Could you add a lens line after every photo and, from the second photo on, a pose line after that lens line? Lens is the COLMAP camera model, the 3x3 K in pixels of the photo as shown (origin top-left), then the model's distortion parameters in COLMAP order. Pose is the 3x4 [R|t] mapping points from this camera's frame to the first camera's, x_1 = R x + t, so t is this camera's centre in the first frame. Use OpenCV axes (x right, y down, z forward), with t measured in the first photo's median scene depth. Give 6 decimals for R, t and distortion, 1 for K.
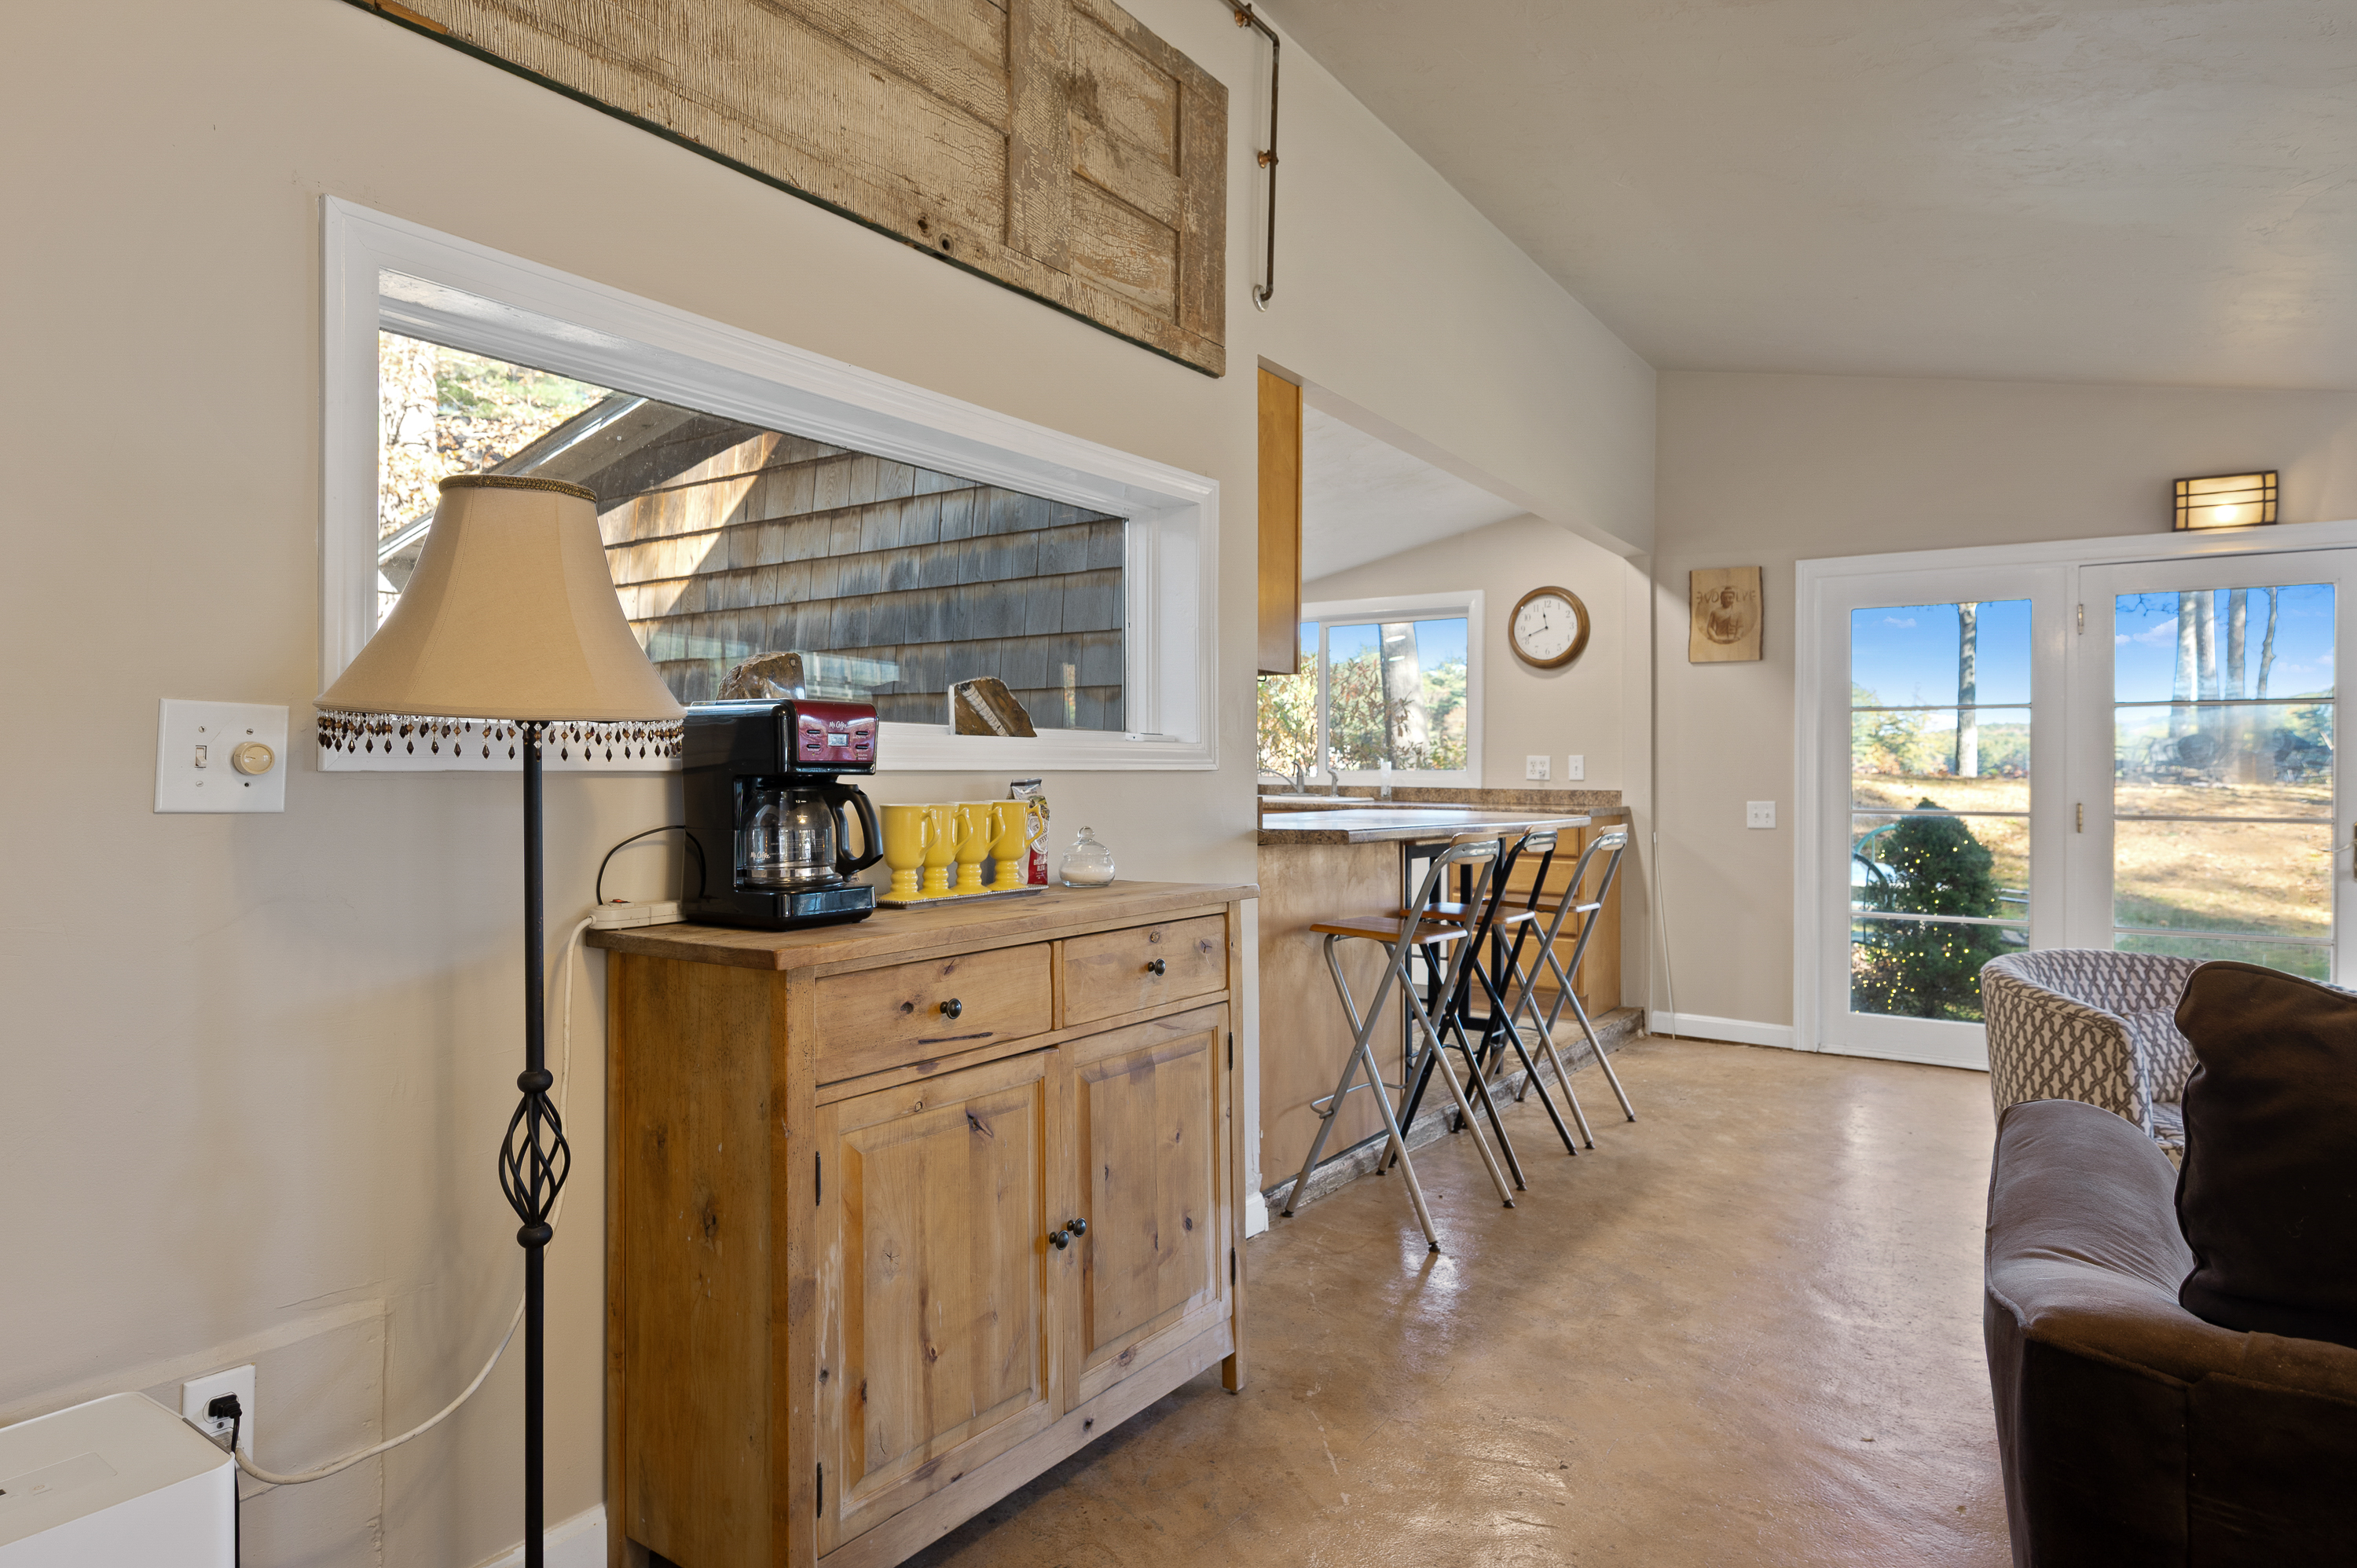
lens RADIAL K [[1294.3, 0, 1172.9], [0, 1294.3, 781.1], [0, 0, 1]] dist [-0.001923, 0.000593]
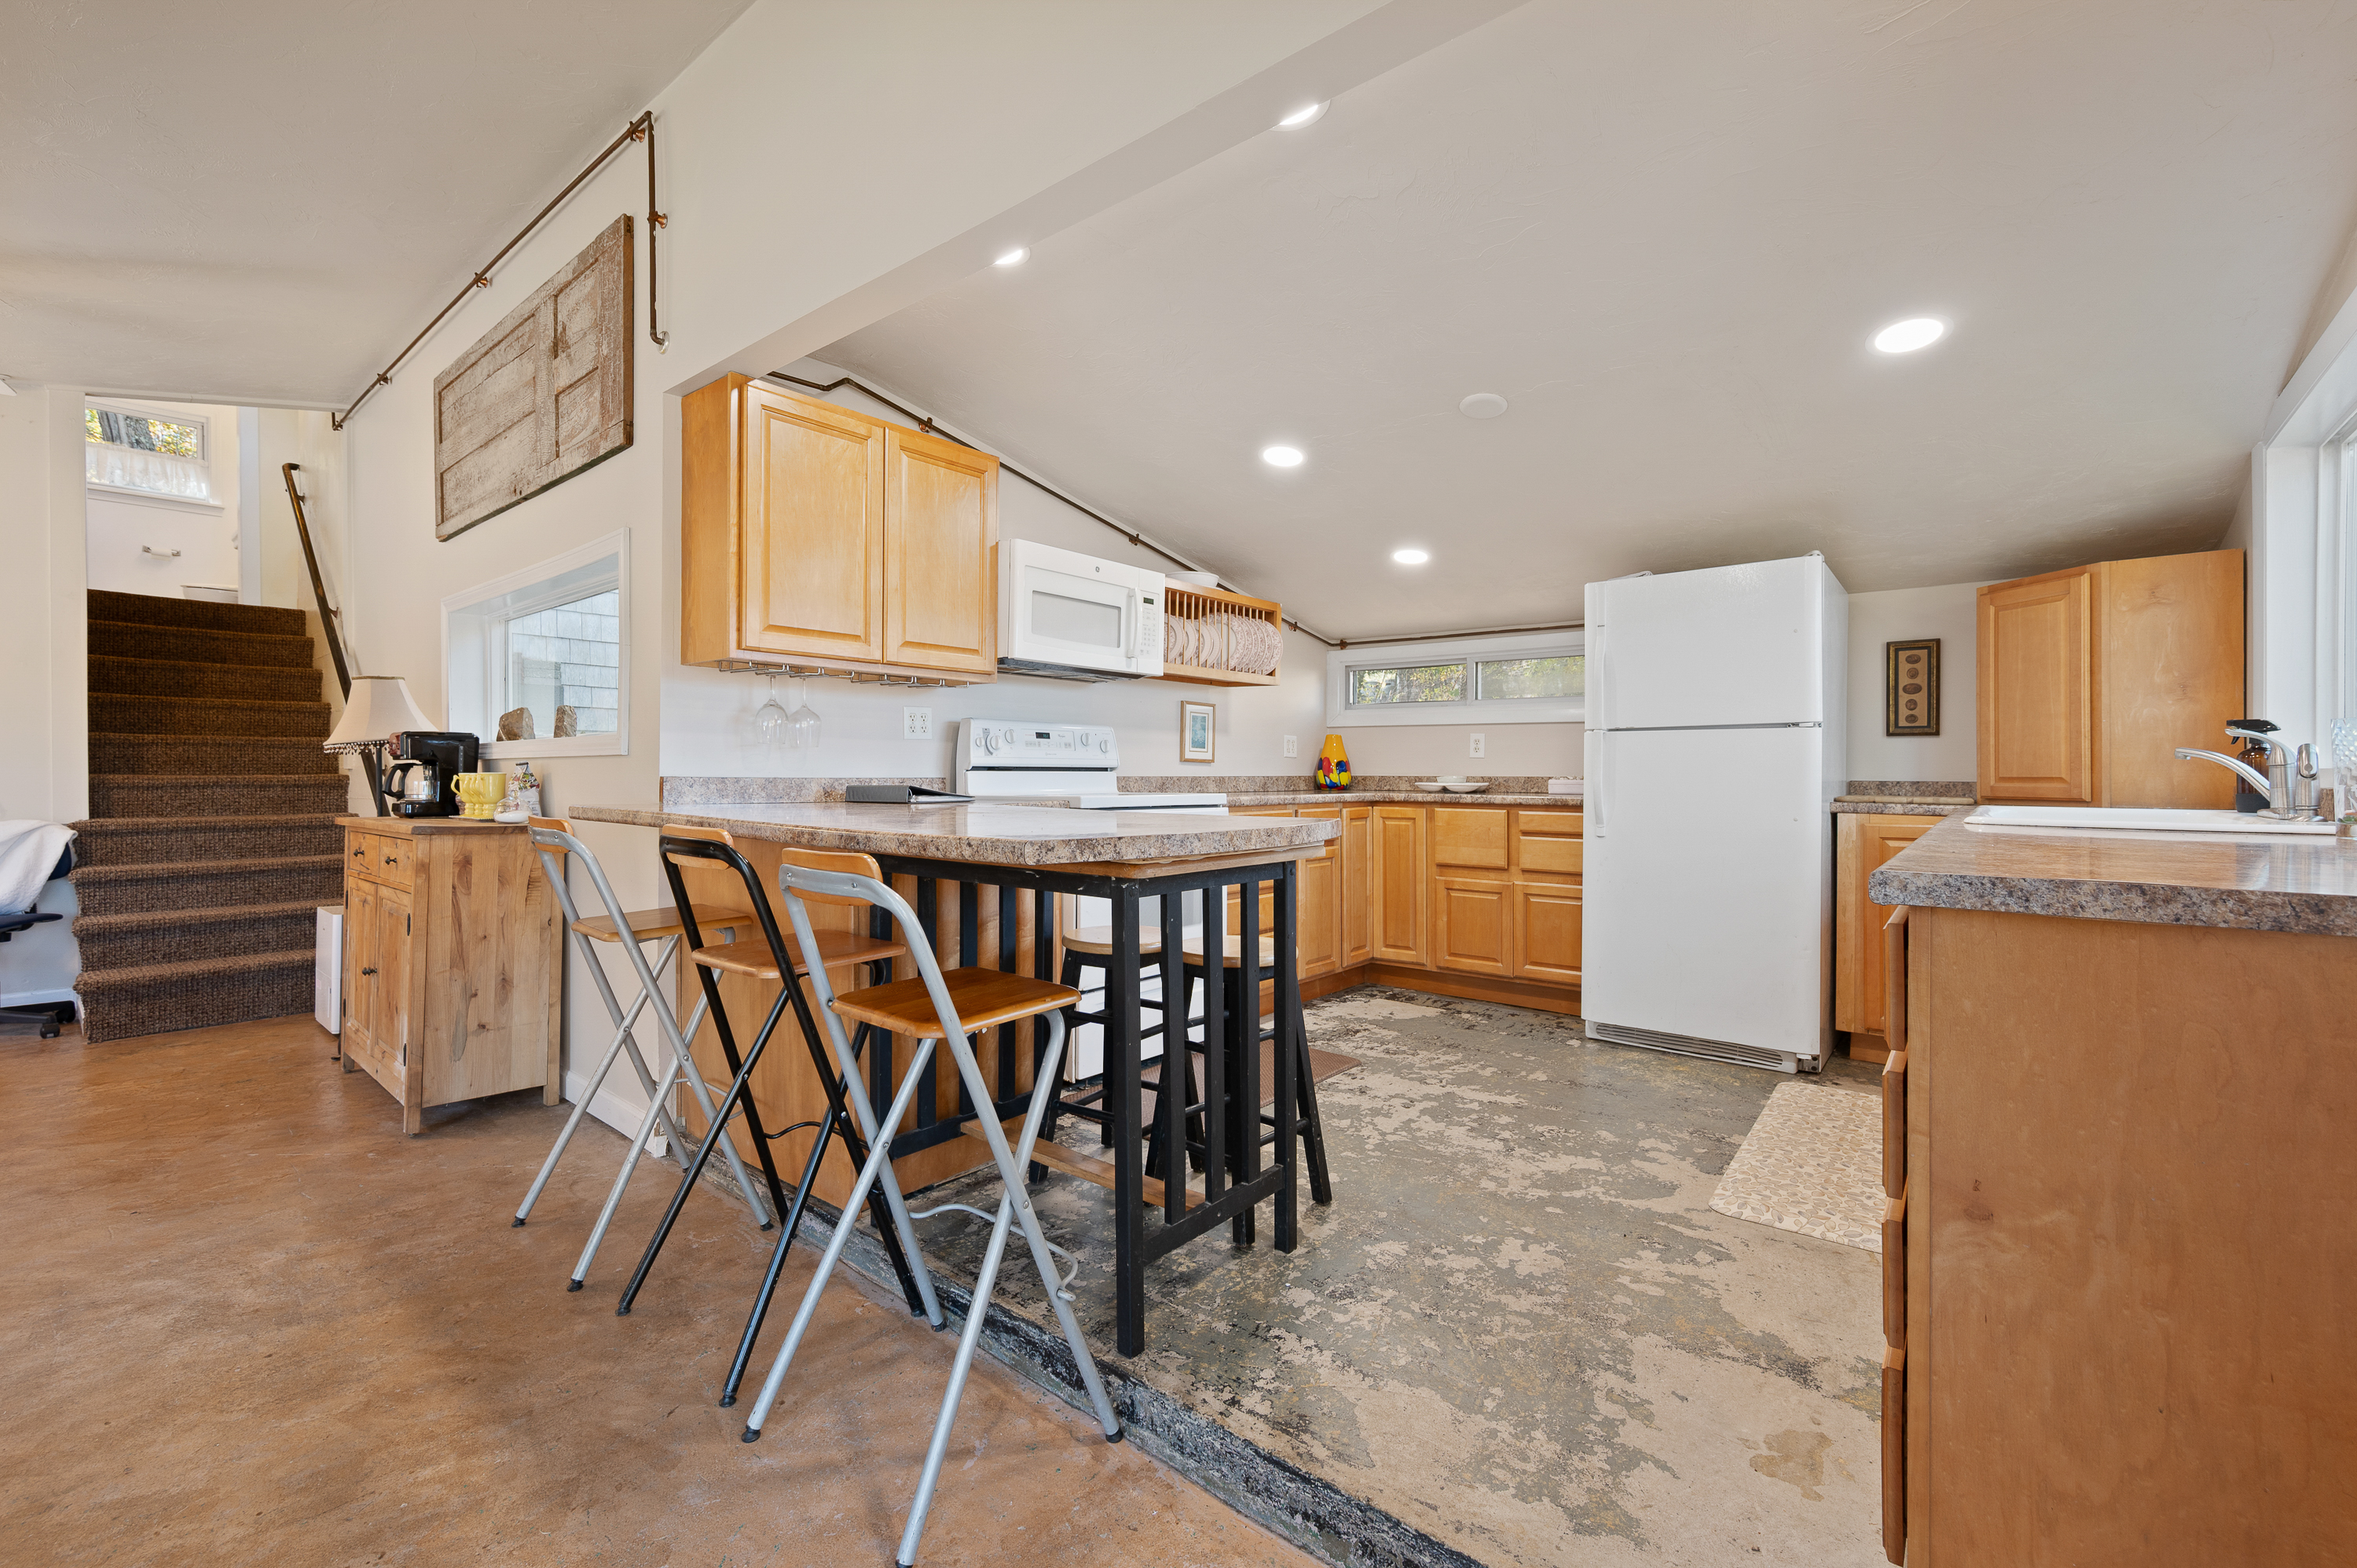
lens RADIAL K [[970.4, 0, 1171.3], [0, 970.4, 766.4], [0, 0, 1]] dist [0.004128, -0.000875]
pose [[-0.059088, -0.010812, -0.998194, 0.495713], [-0.013173, 0.999863, -0.010051, 0.004967], [0.998166, 0.012556, -0.059222, 0.823146]]
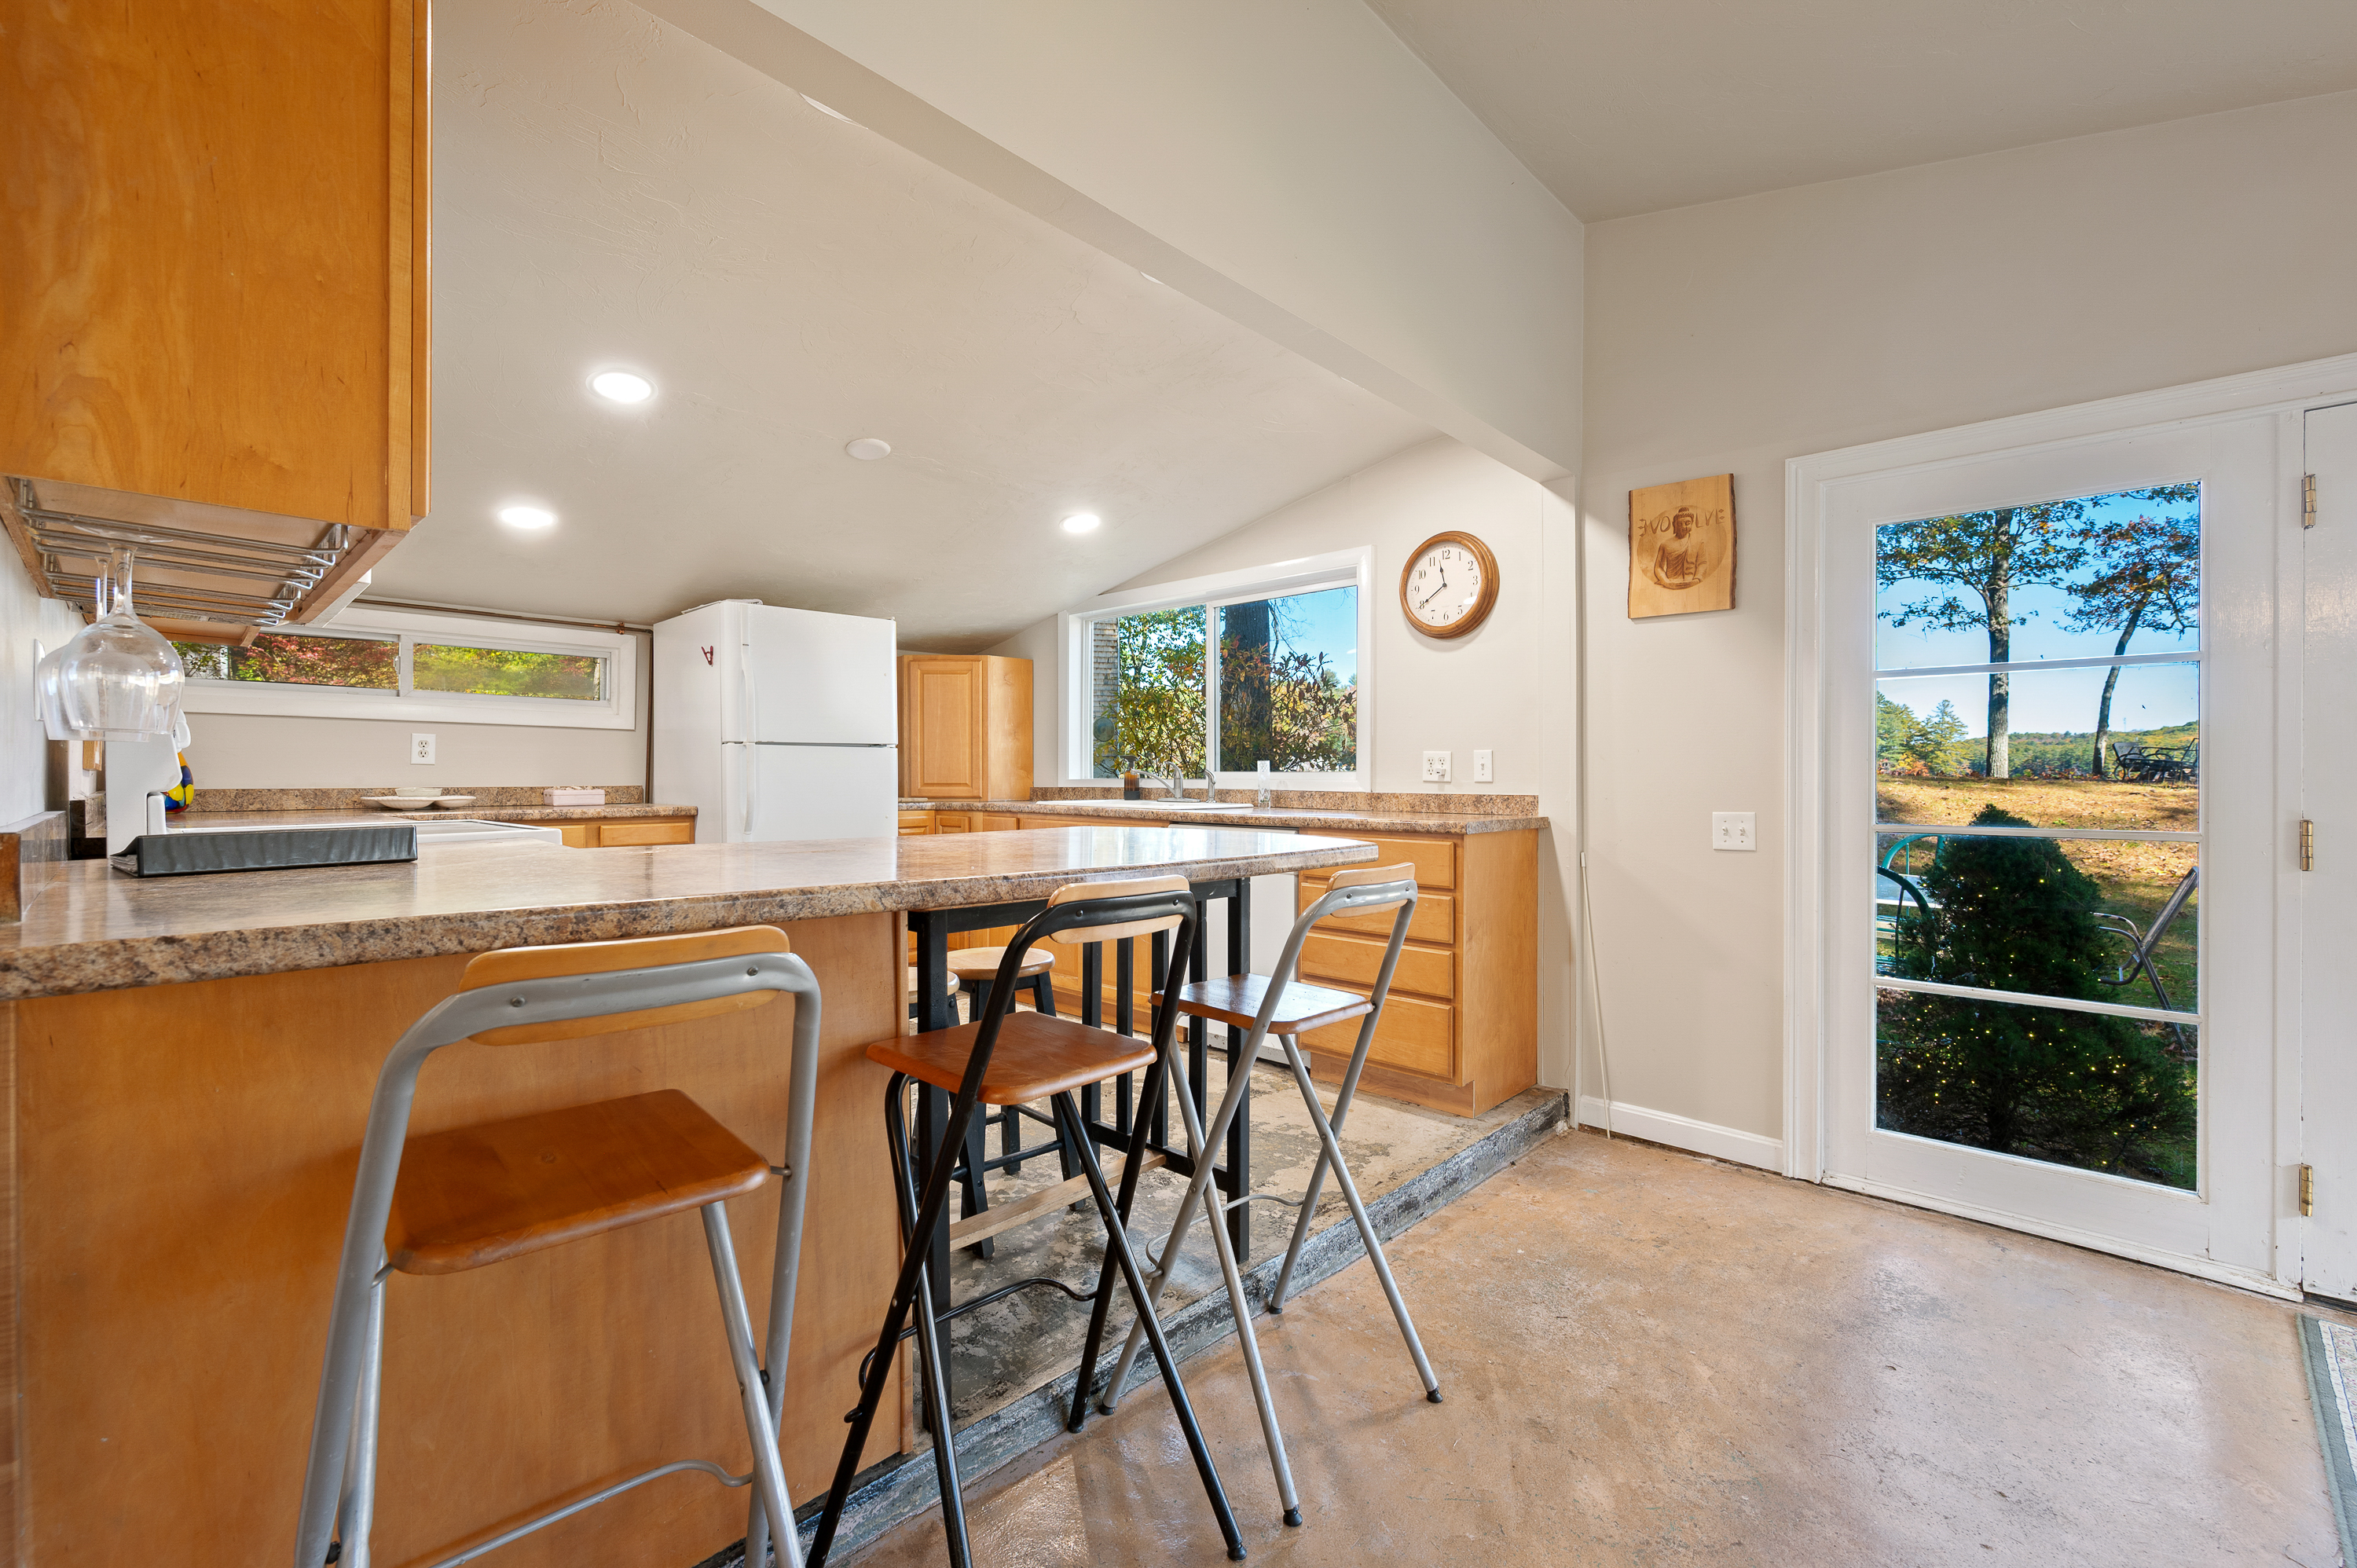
lens RADIAL K [[970.4, 0, 1178.0], [0, 970.4, 784.5], [0, 0, 1]] dist [0.004128, -0.000875]
pose [[0.989428, -0.002421, -0.145008, 0.225749], [0.002446, 0.999997, -0.000003, 0.000395], [0.145008, -0.000352, 0.989430, 0.422121]]
